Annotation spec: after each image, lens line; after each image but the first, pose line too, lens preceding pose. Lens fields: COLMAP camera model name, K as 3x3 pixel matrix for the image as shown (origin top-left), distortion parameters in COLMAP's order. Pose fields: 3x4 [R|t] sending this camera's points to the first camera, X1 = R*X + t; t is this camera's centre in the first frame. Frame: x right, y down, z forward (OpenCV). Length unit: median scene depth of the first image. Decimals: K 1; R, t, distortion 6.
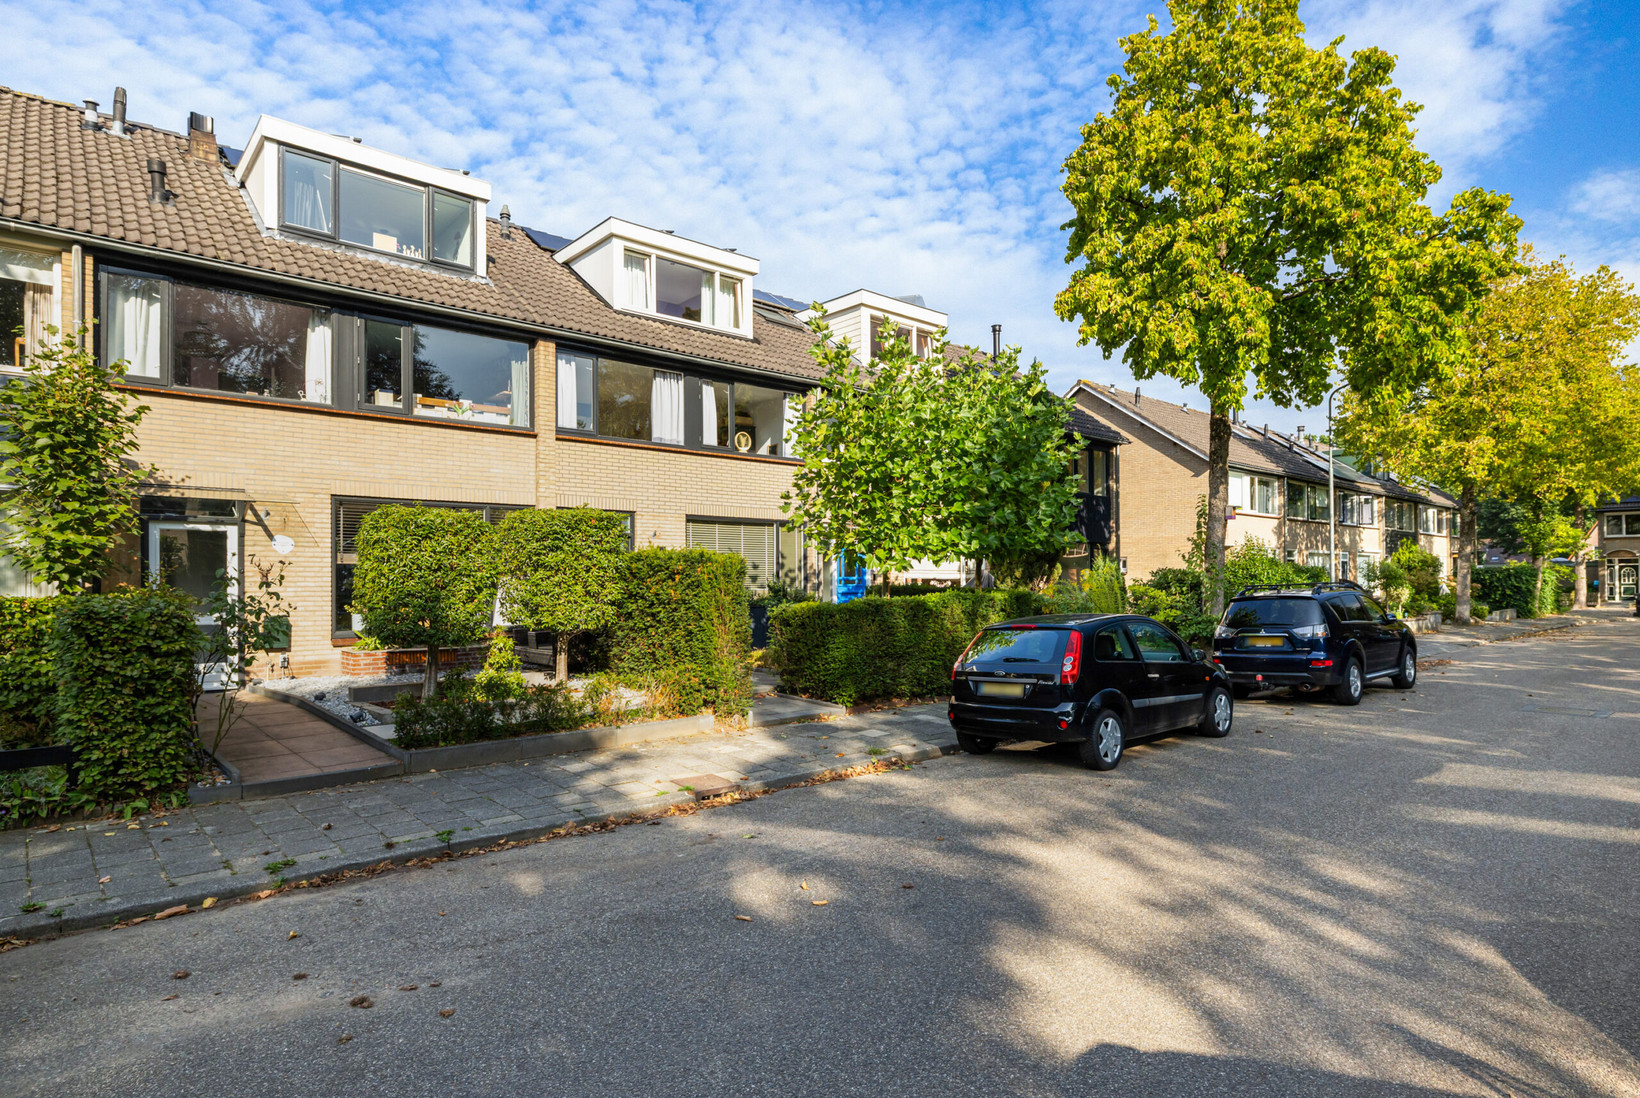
lens RADIAL K [[884.1, 0, 836.3], [0, 884.1, 573.0], [0, 0, 1]] dist [0.000909, 0.000700]
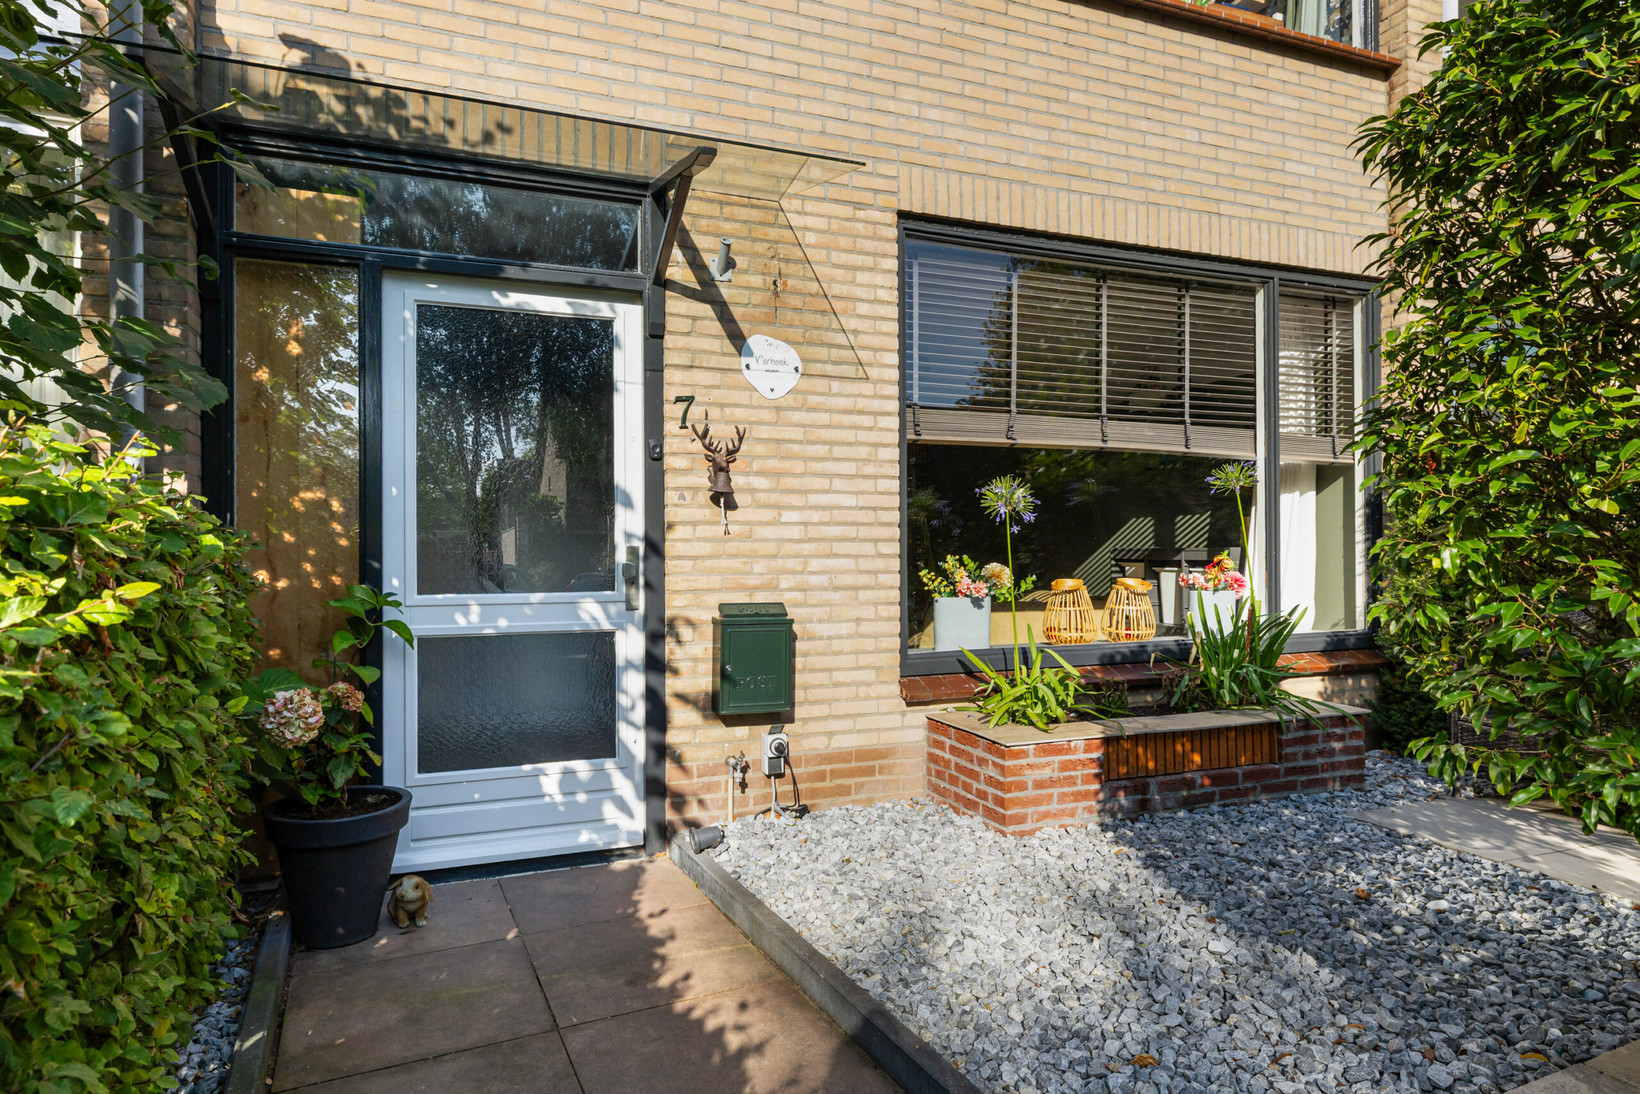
lens RADIAL K [[884.1, 0, 819.2], [0, 884.1, 550.2], [0, 0, 1]] dist [0.000909, 0.000700]
pose [[0.933509, 0.002693, -0.358543, -0.515581], [0.002414, 0.999902, 0.013795, 0.026706], [0.358545, -0.013743, 0.933411, 0.743451]]
